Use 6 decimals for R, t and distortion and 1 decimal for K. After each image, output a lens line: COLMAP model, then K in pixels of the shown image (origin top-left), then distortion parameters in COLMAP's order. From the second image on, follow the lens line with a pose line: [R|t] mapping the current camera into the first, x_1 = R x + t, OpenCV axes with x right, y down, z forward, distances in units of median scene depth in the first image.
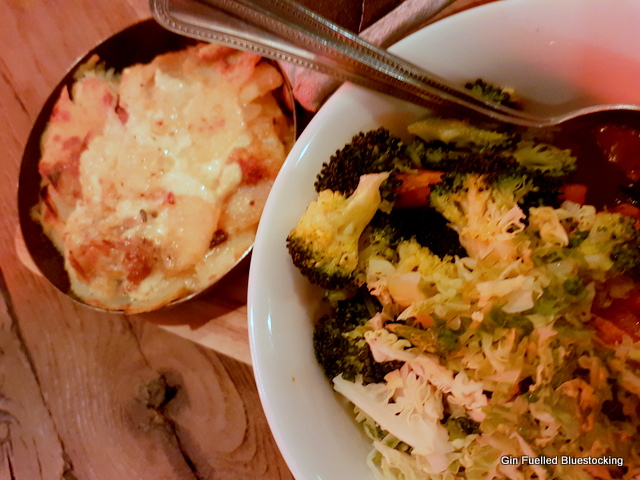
lens RADIAL K [[489.8, 0, 290.2], [0, 489.8, 228.4], [0, 0, 1]] dist [0.004526, -0.080360]
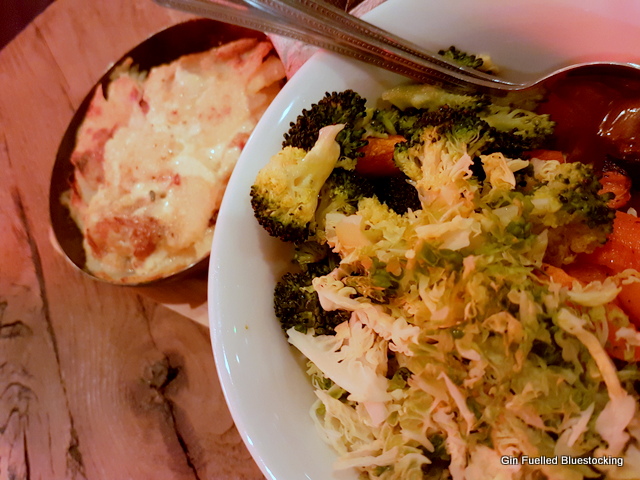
lens RADIAL K [[489.8, 0, 290.1], [0, 489.8, 226.5], [0, 0, 1]] dist [0.004526, -0.080360]
pose [[0.990353, 0.033663, -0.134415, 0.204615], [-0.044676, 0.995811, -0.079773, 0.160995], [0.131166, 0.085009, 0.987709, -0.007335]]
